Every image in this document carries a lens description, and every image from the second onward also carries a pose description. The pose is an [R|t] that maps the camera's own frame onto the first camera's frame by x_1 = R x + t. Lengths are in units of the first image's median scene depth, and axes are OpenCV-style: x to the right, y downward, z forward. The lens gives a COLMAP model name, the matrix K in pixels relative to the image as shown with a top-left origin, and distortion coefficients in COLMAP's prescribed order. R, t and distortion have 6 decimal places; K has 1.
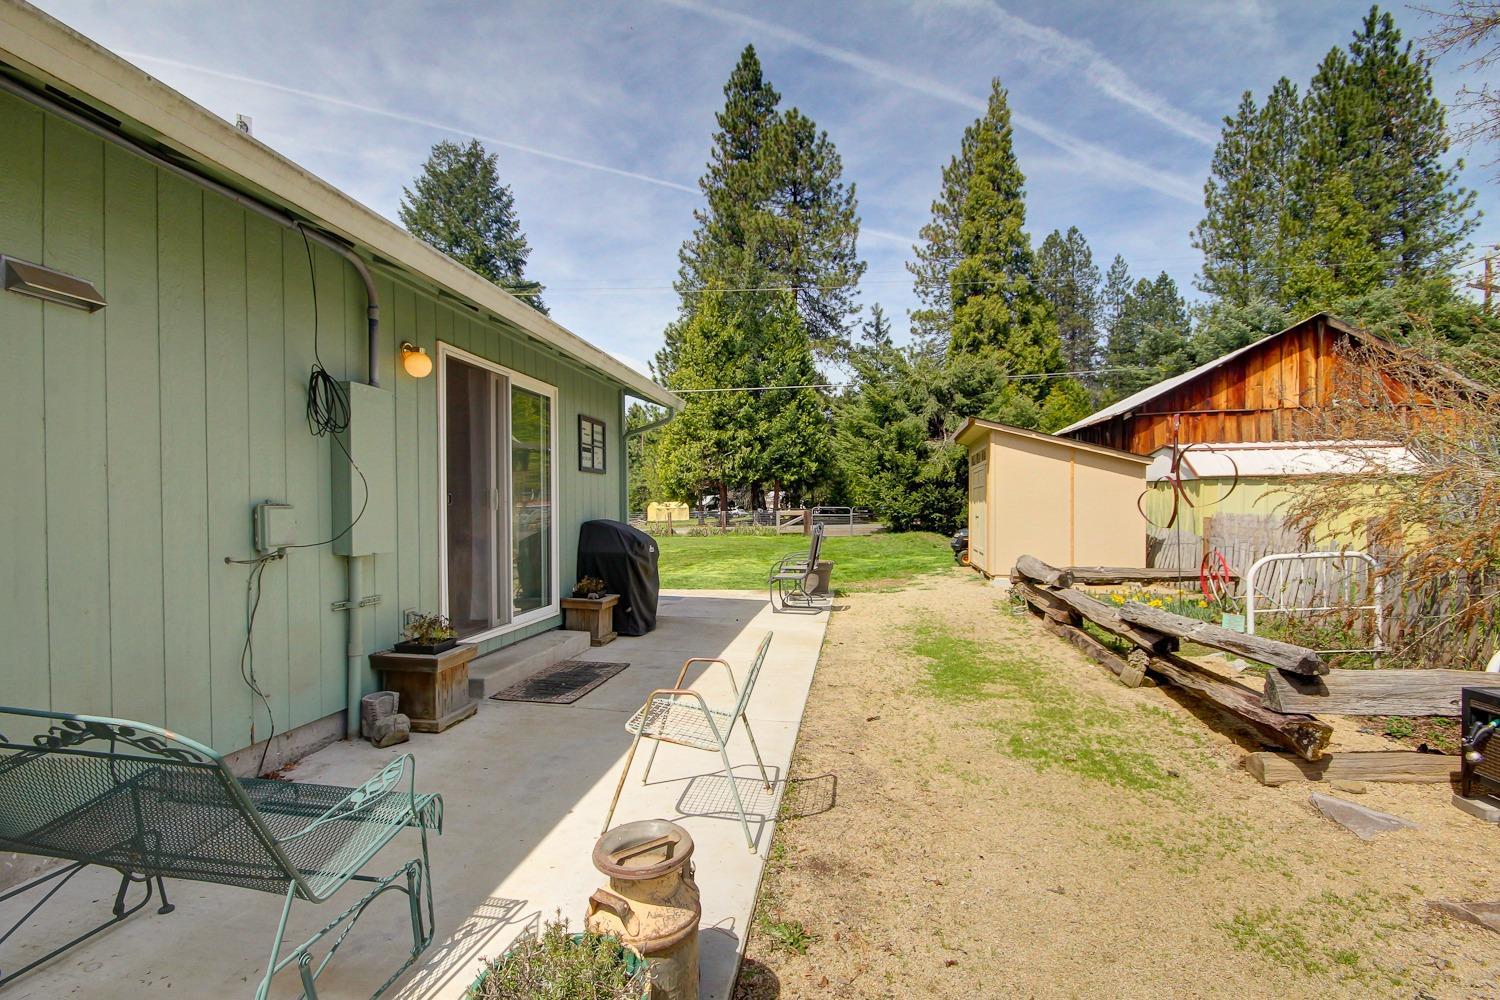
lens RADIAL K [[702.4, 0, 752.7], [0, 702.4, 518.3], [0, 0, 1]] dist [0.021262, -0.019608]
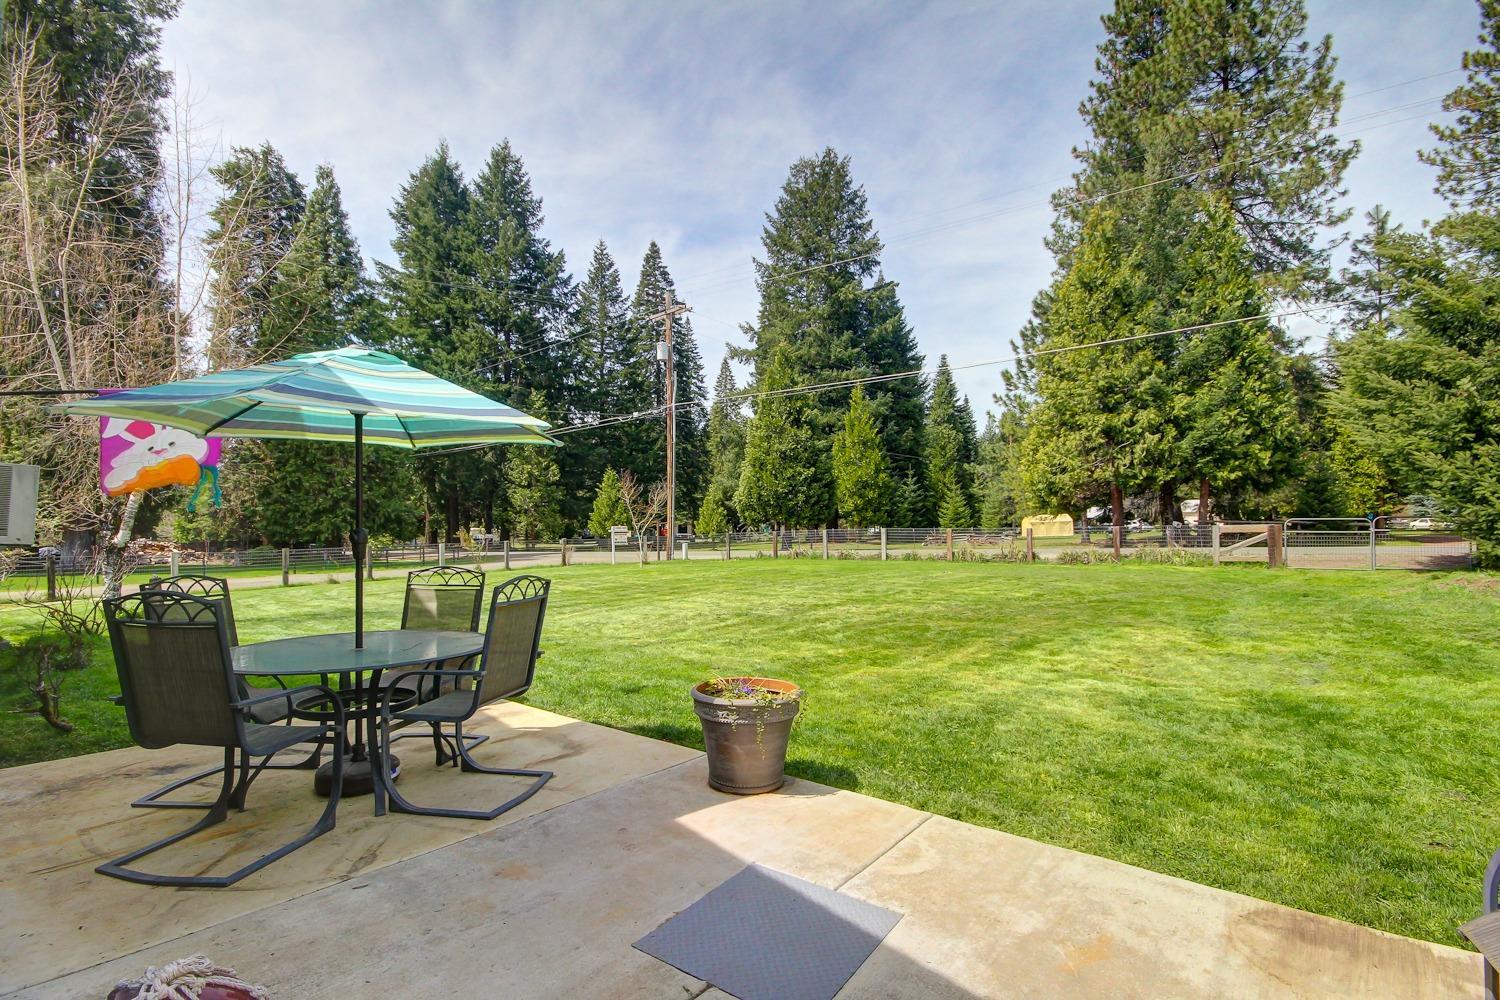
lens RADIAL K [[702.4, 0, 752.7], [0, 702.4, 518.3], [0, 0, 1]] dist [0.021262, -0.019608]
pose [[0.867172, -0.010807, -0.497892, -0.004287], [0.000555, 0.999785, -0.020733, -0.002399], [0.498009, 0.017703, 0.866991, 0.155333]]
